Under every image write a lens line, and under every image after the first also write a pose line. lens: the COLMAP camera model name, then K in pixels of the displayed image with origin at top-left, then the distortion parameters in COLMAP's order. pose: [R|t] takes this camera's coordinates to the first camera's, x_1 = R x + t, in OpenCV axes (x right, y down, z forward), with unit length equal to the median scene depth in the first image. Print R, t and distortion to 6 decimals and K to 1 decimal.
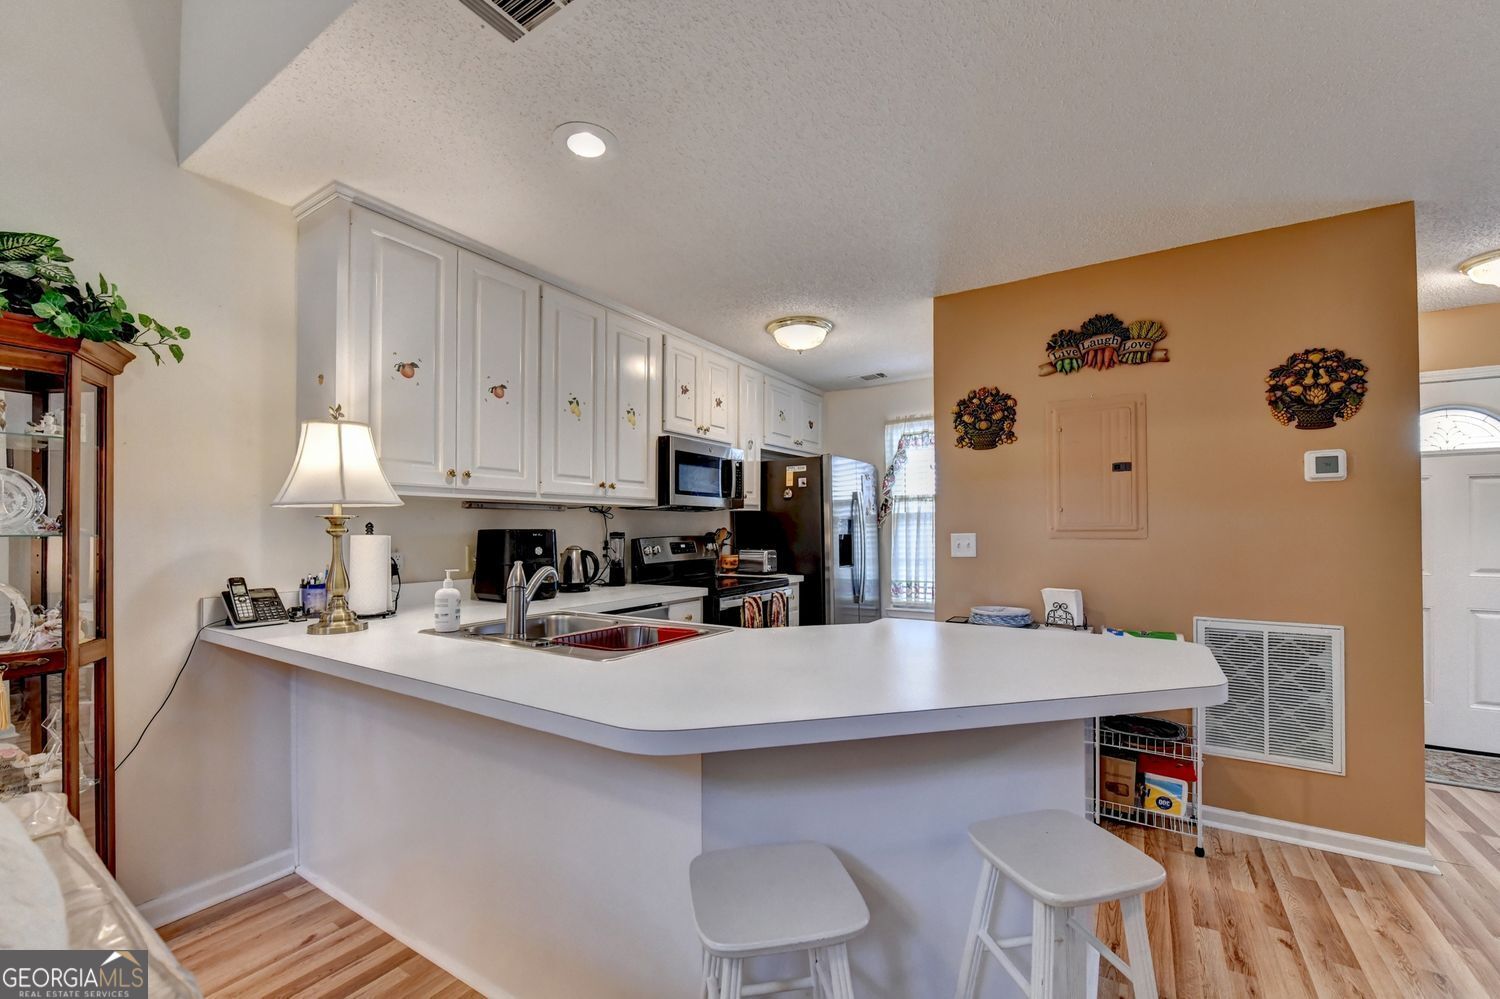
lens RADIAL K [[614.9, 0, 747.6], [0, 614.9, 521.6], [0, 0, 1]] dist [-0.001552, -0.000188]
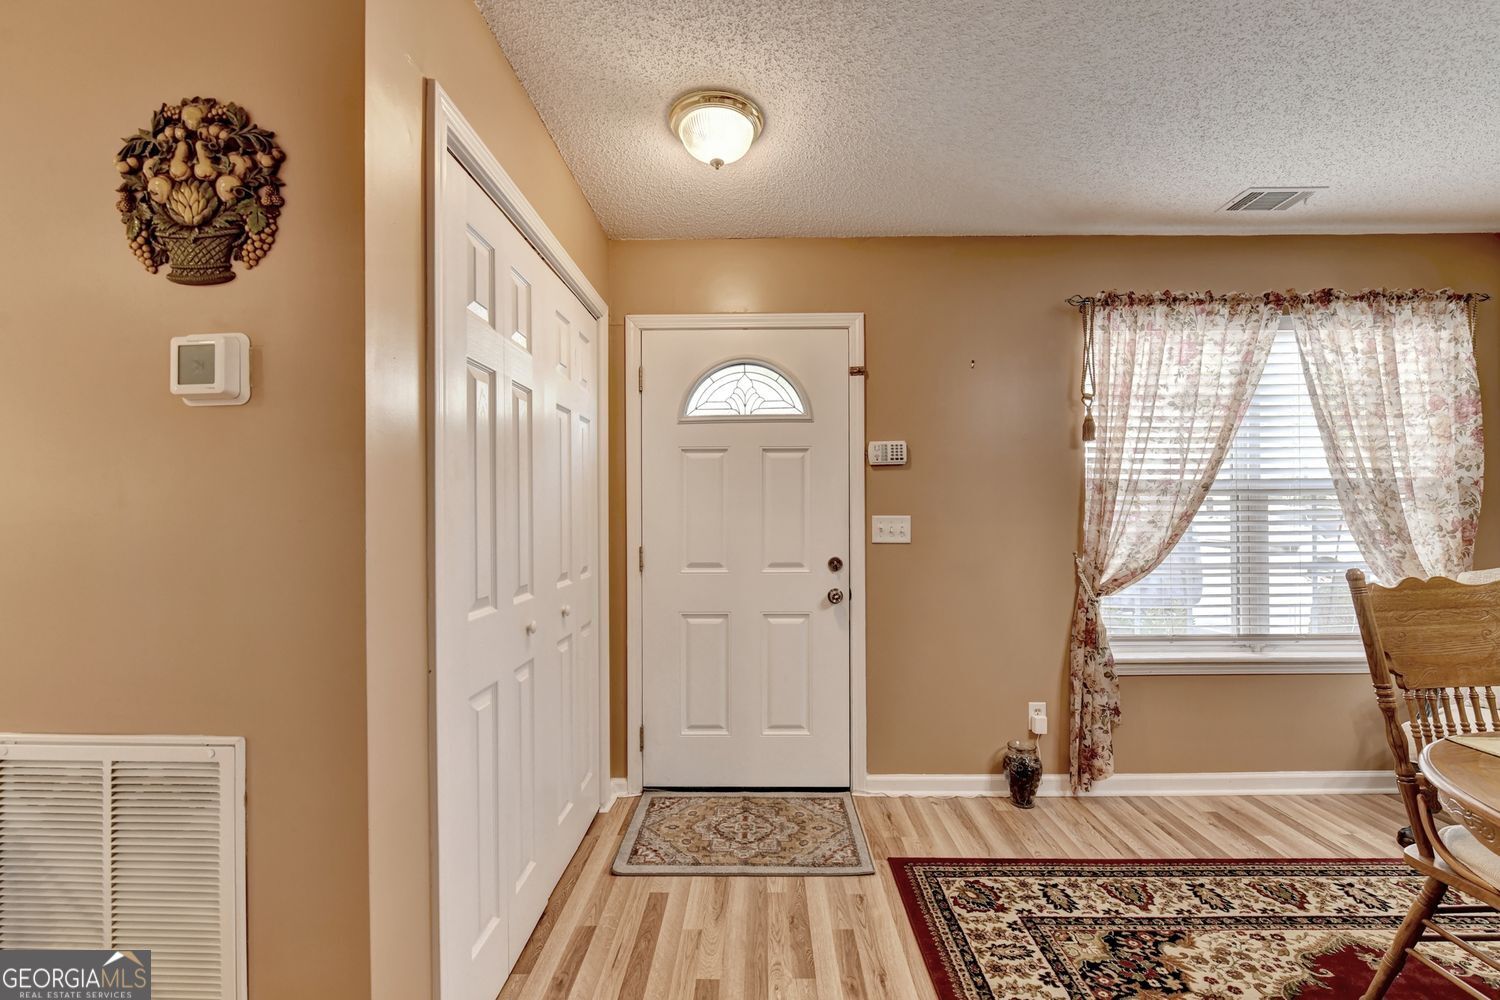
lens RADIAL K [[619.2, 0, 764.5], [0, 619.2, 513.1], [0, 0, 1]] dist [-0.009030, -0.000548]
pose [[0.850516, -0.001350, 0.525947, 1.020224], [-0.003465, 0.999961, 0.008169, 0.004892], [-0.525938, -0.008770, 0.850478, 0.416663]]
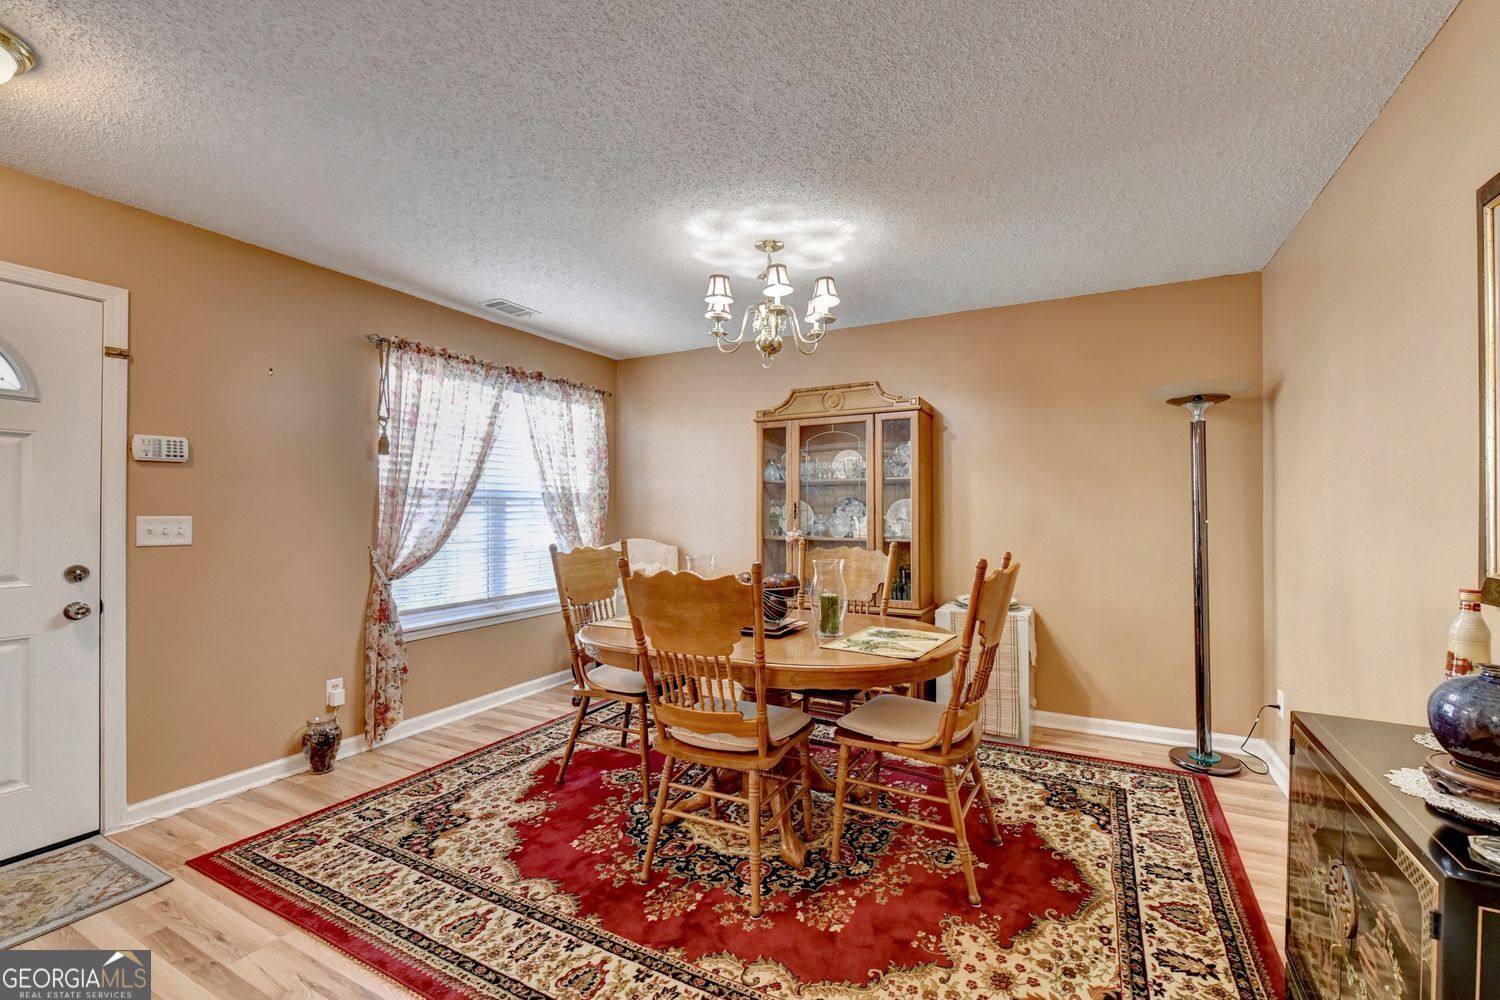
lens RADIAL K [[618.3, 0, 792.3], [0, 618.3, 507.0], [0, 0, 1]] dist [-0.002037, -0.000939]
pose [[-0.121585, 0.009070, 0.992540, 0.649992], [-0.009783, 0.999899, -0.010336, 0.003109], [-0.992533, -0.010967, -0.121484, 0.326780]]
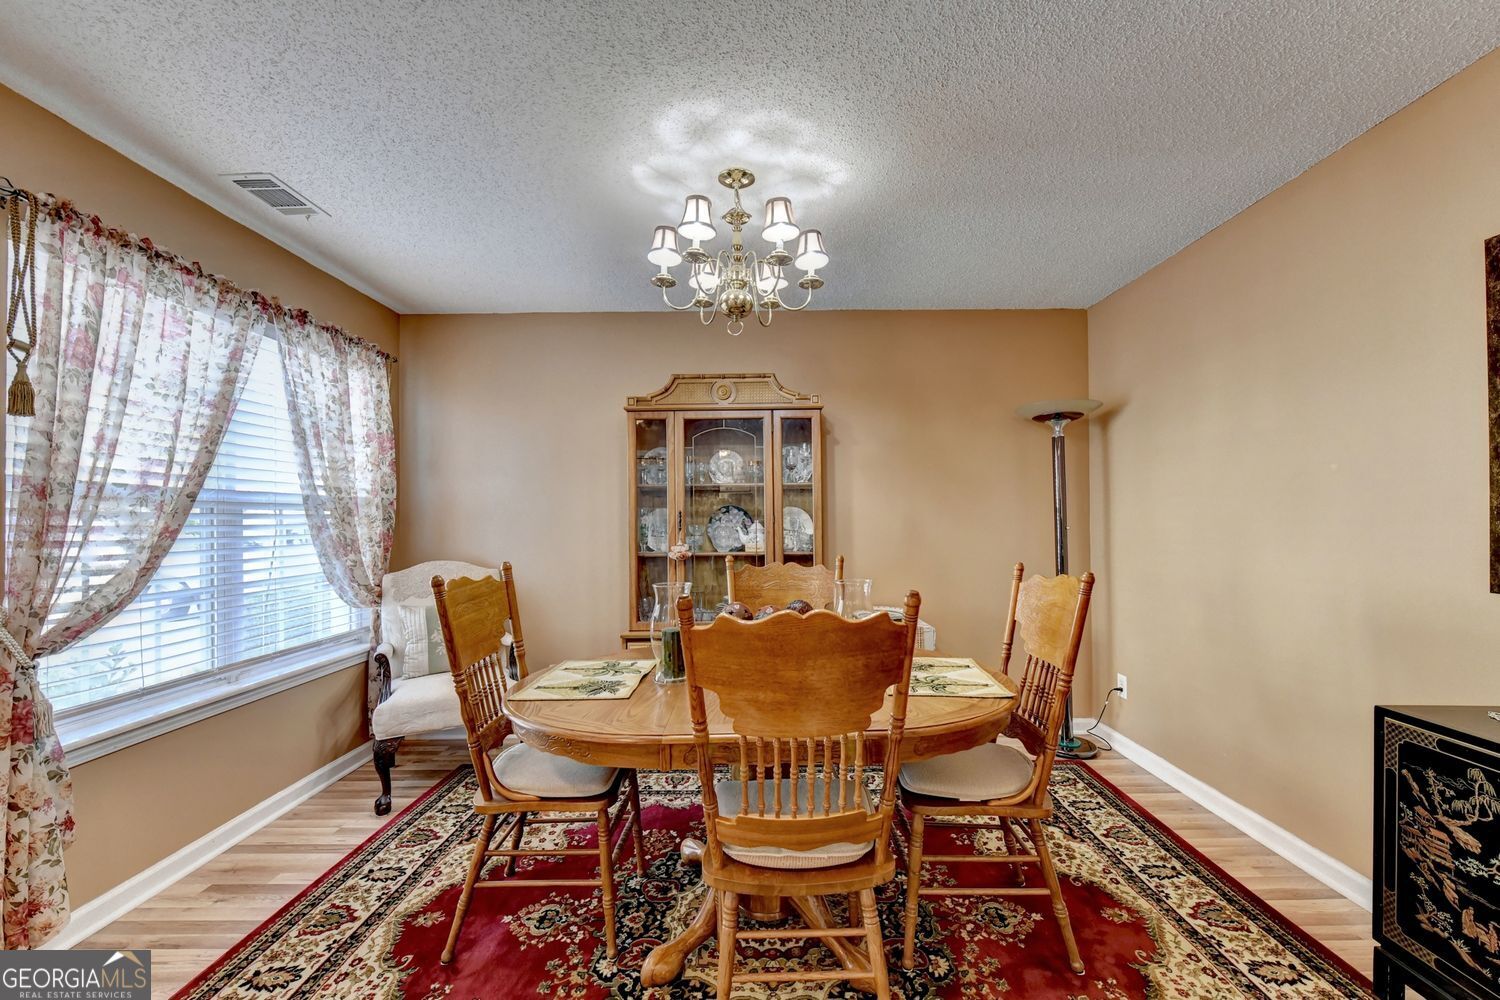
lens RADIAL K [[604.1, 0, 748.3], [0, 604.1, 515.1], [0, 0, 1]] dist [-0.006742, -0.000194]
pose [[-0.531674, 0.016483, 0.846789, 1.083258], [0.000516, 0.999817, -0.019138, 0.008641], [-0.846949, -0.009739, -0.531585, 0.704062]]
